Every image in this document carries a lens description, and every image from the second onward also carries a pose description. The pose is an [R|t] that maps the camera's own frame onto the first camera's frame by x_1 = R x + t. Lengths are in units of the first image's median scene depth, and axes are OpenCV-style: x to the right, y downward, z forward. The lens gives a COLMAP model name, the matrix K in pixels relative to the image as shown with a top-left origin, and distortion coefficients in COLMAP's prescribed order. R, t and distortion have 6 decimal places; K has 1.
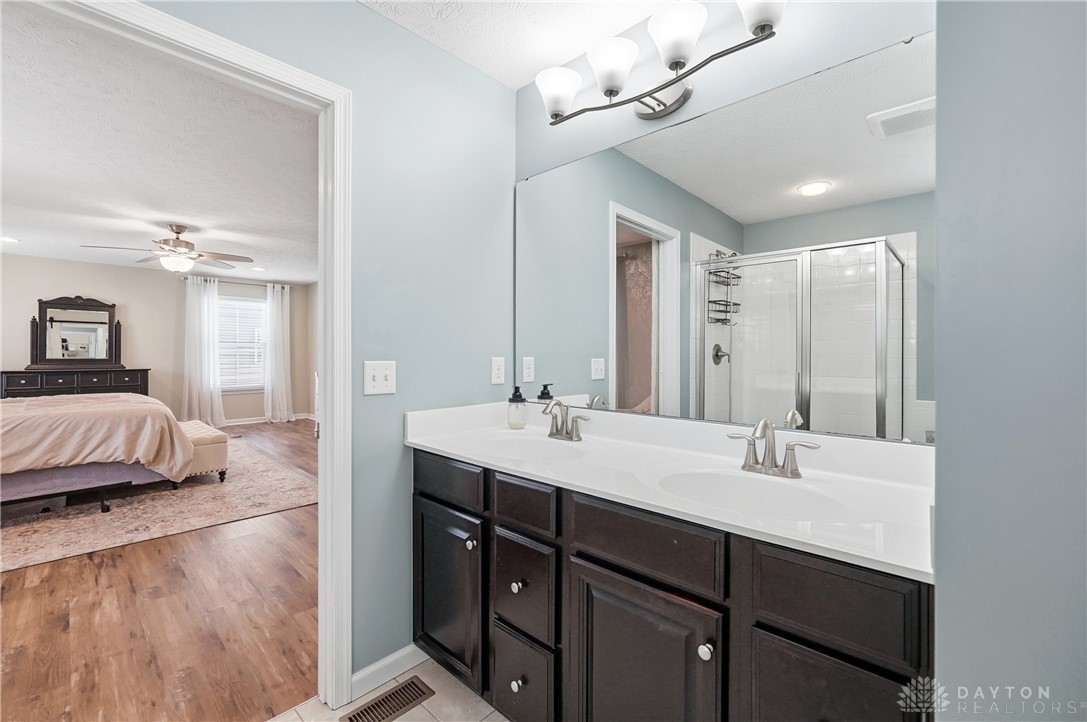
lens RADIAL K [[464.6, 0, 536.9], [0, 464.6, 355.4], [0, 0, 1]] dist [-0.017188, 0.006248]
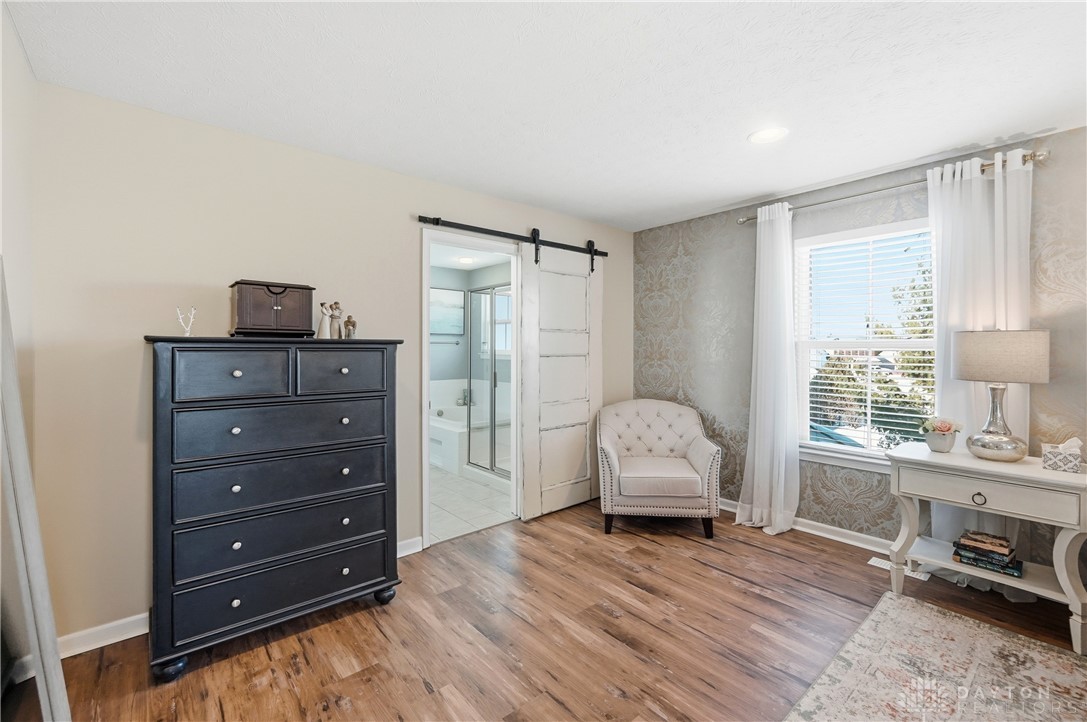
lens RADIAL K [[464.6, 0, 537.2], [0, 464.6, 349.3], [0, 0, 1]] dist [-0.017188, 0.006248]
pose [[-0.995257, -0.003496, 0.097216, -0.397661], [-0.003085, 0.999986, 0.004380, -0.029483], [-0.097230, 0.004059, -0.995254, 1.034580]]
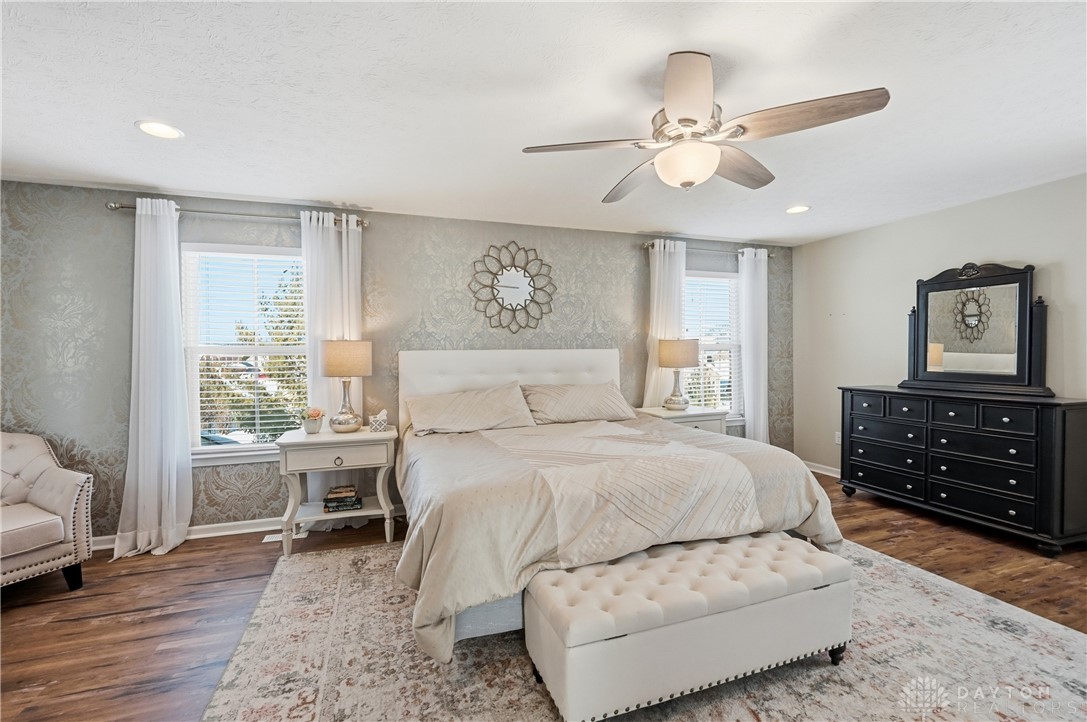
lens RADIAL K [[464.6, 0, 541.4], [0, 464.6, 360.9], [0, 0, 1]] dist [-0.017188, 0.006248]
pose [[-0.444851, 0.016422, -0.895454, -0.341916], [0.004482, 0.999860, 0.016110, -0.028012], [0.895593, 0.003153, -0.444862, 1.074907]]
